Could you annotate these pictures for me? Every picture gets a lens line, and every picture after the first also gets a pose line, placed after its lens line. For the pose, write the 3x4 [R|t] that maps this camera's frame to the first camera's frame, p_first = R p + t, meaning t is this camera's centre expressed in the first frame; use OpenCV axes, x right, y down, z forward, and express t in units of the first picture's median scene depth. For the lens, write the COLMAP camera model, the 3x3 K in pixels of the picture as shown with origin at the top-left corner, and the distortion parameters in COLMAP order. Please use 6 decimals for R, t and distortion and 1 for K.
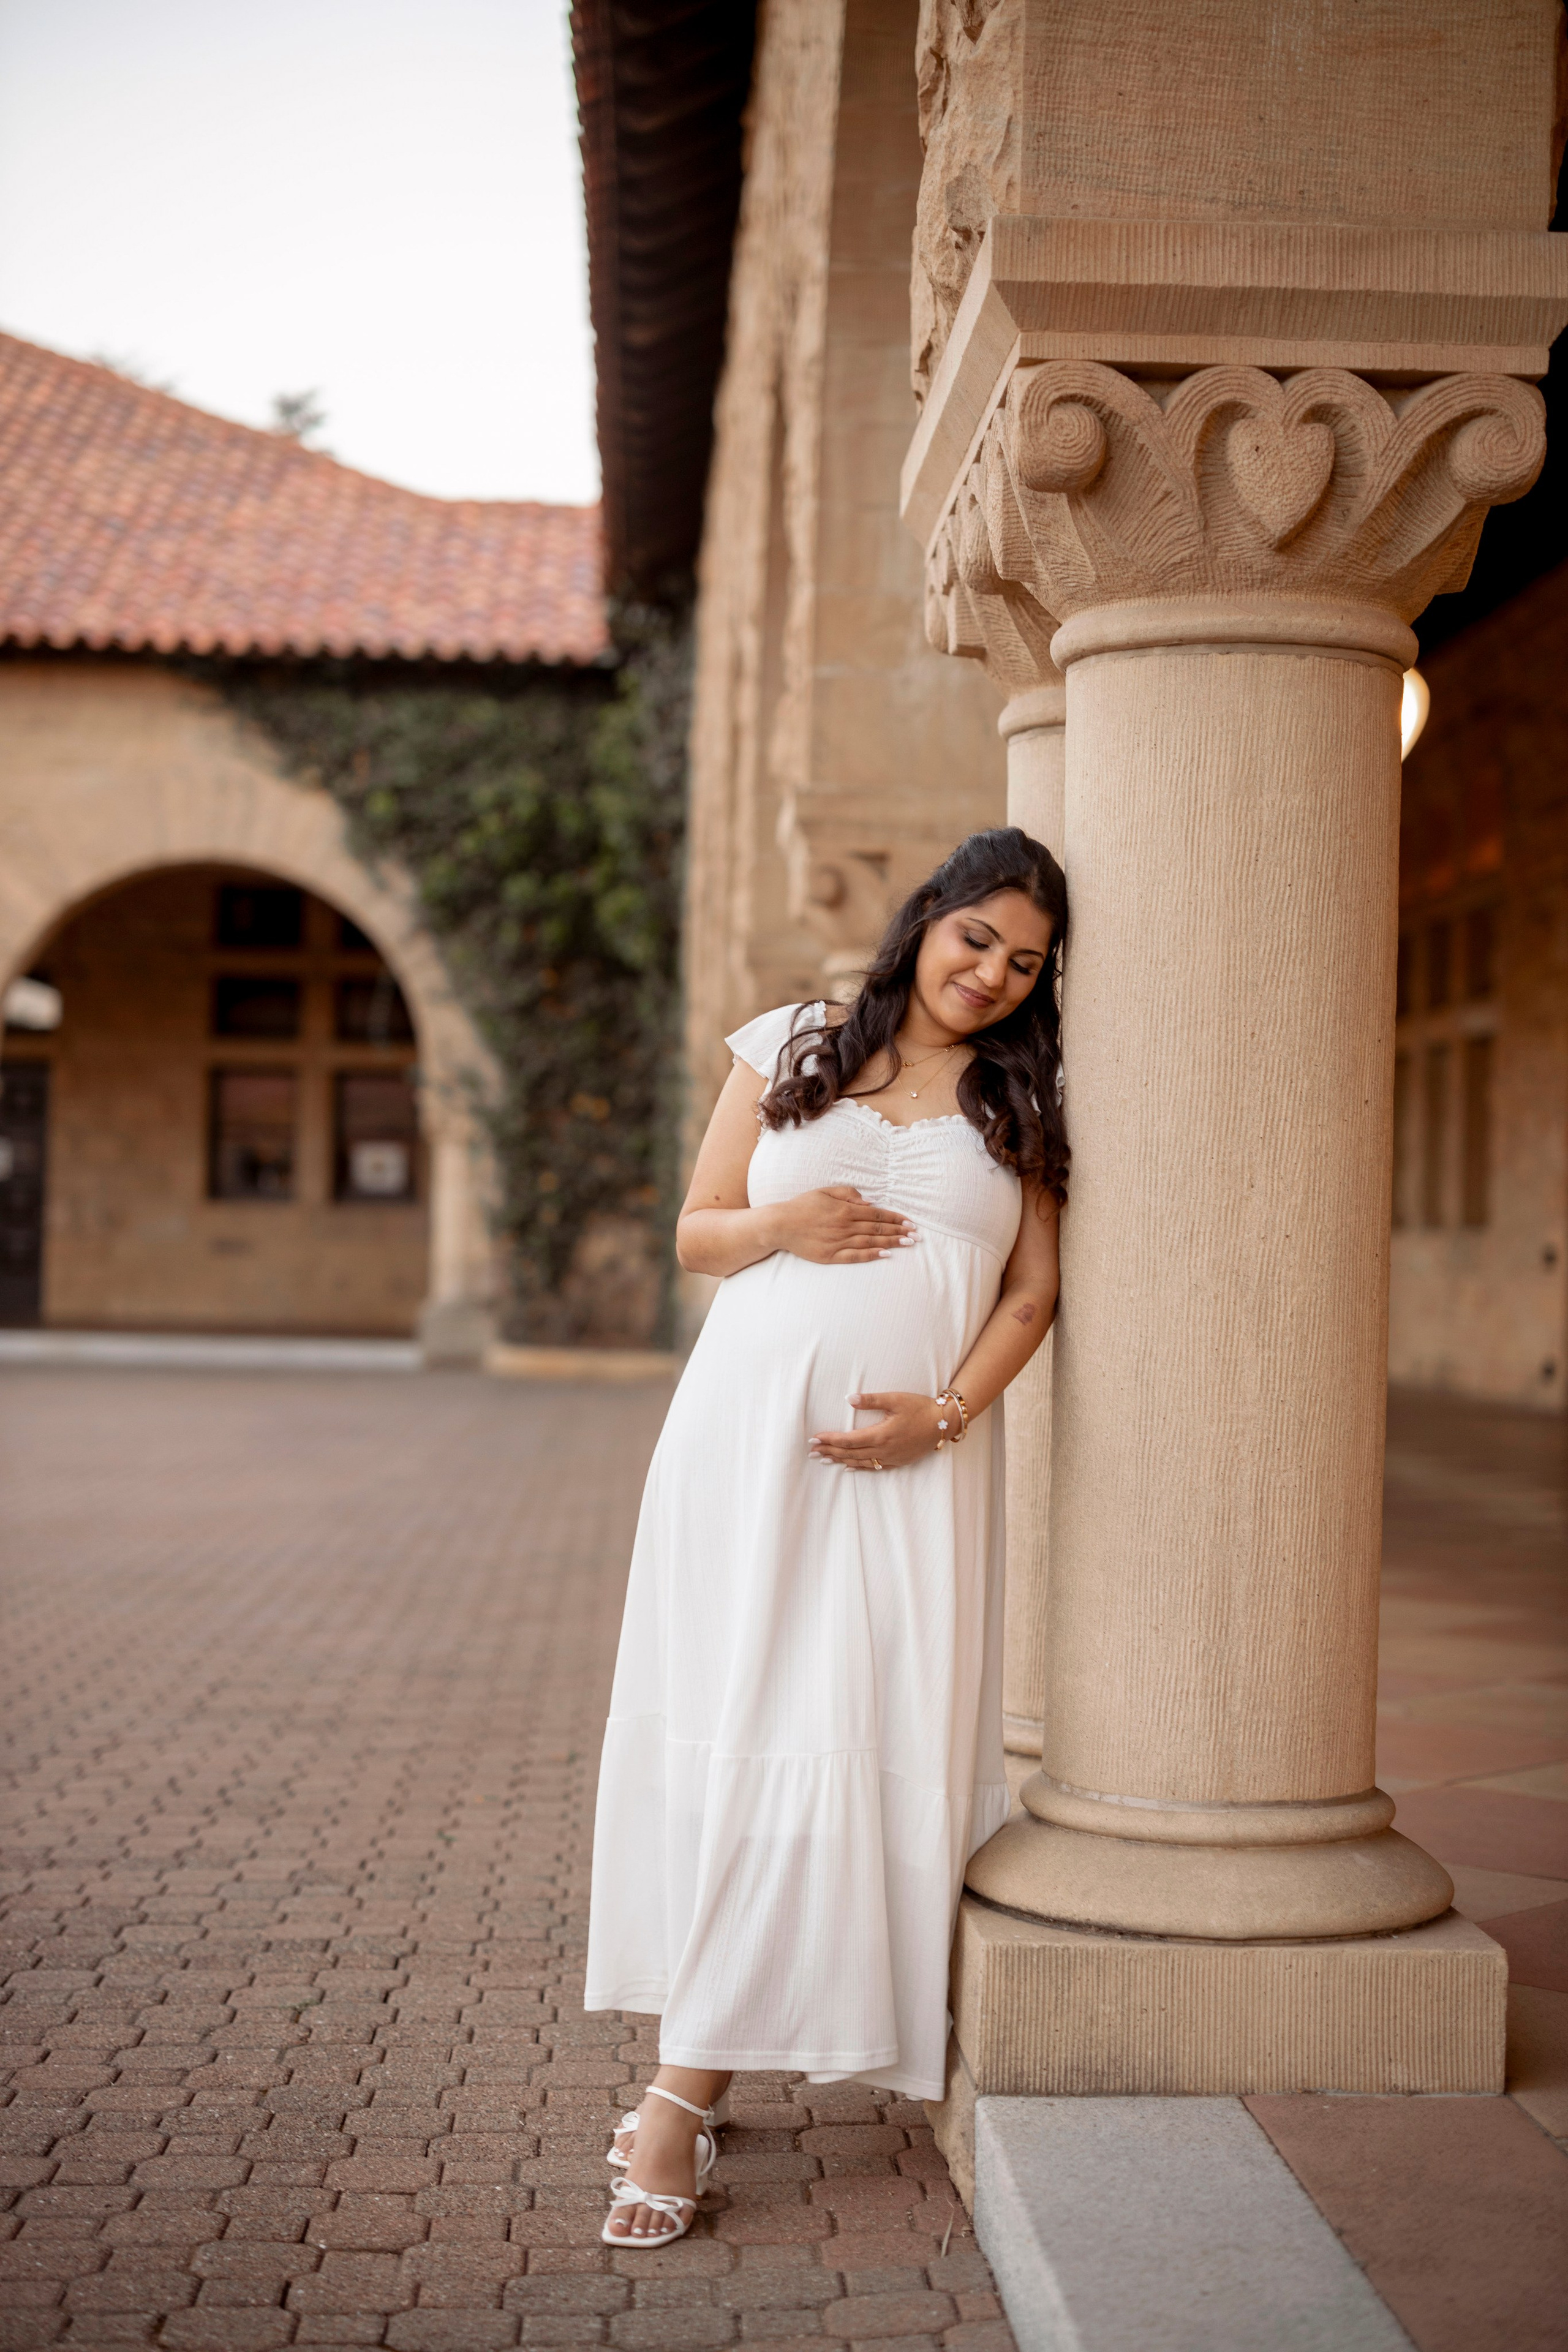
lens RADIAL K [[3451.5, 0, 784.0], [0, 3451.5, 1176.0], [0, 0, 1]] dist [-0.139903, 0.663043]
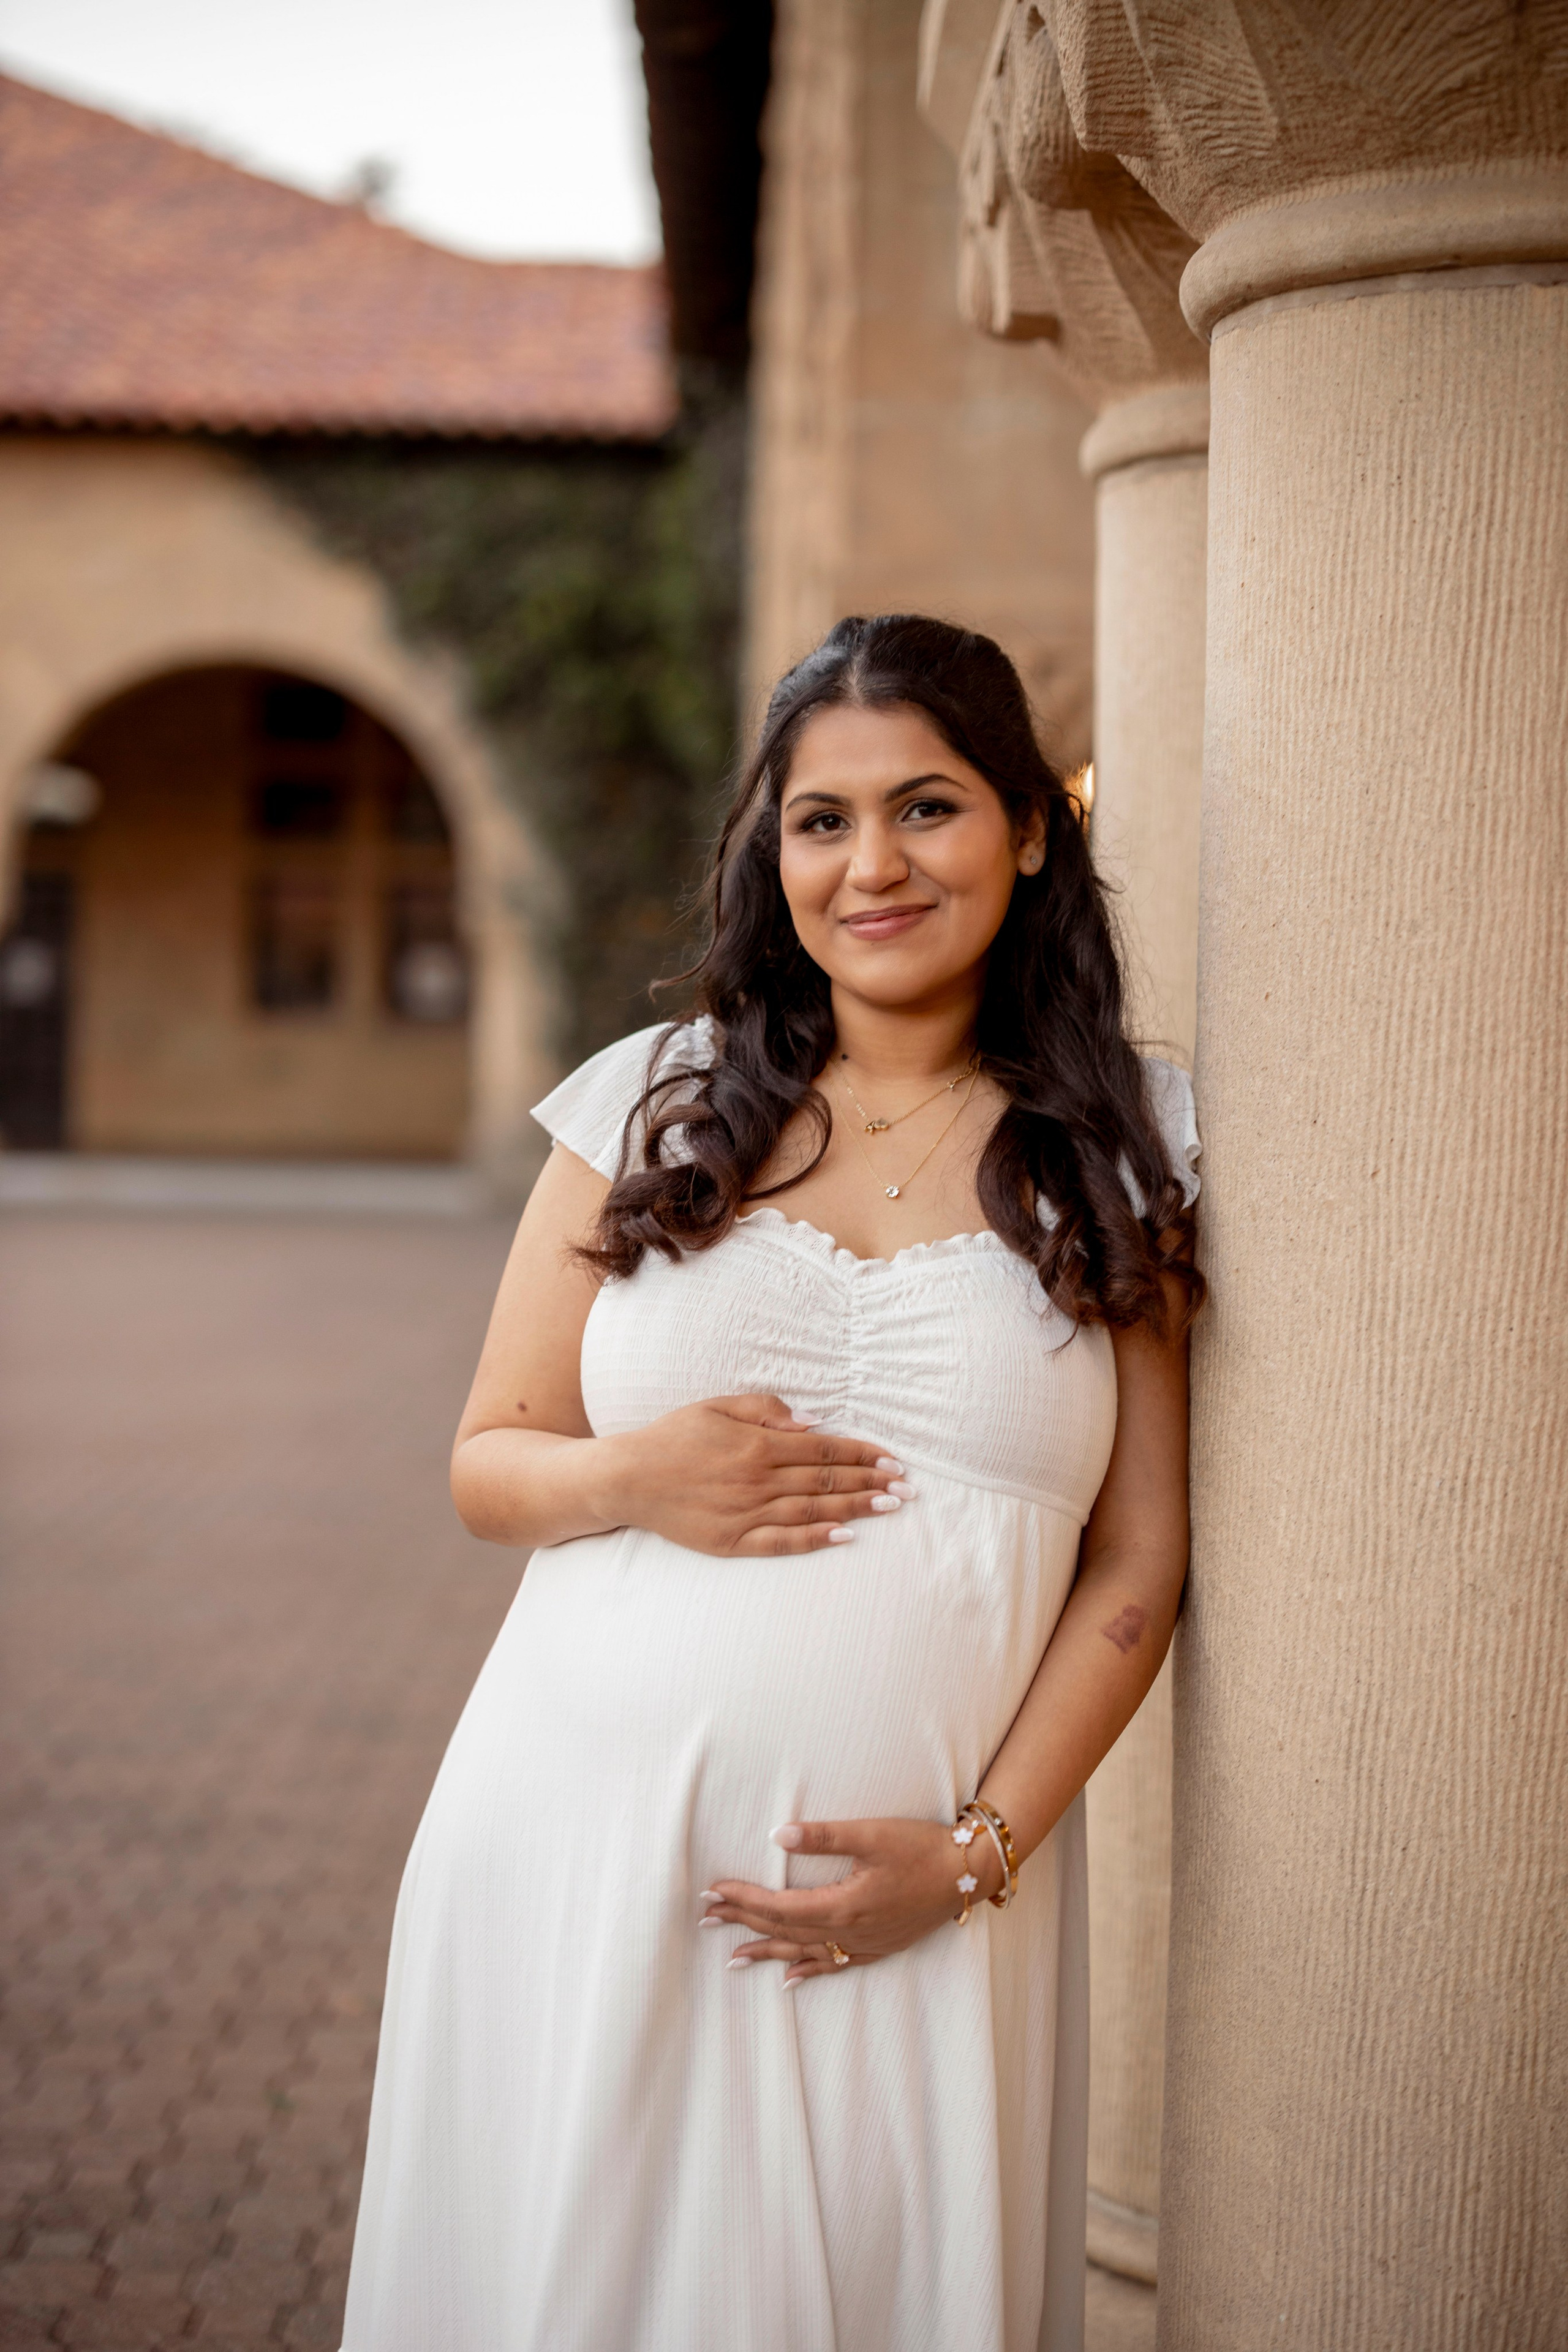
lens RADIAL K [[3387.3, 0, 778.4], [0, 3387.3, 1287.7], [0, 0, 1]] dist [0.130416, -1.130847]
pose [[0.999580, -0.001896, -0.028919, 0.031578], [0.004660, 0.995389, 0.095804, -0.054081], [0.028604, -0.095898, 0.994980, 0.478568]]
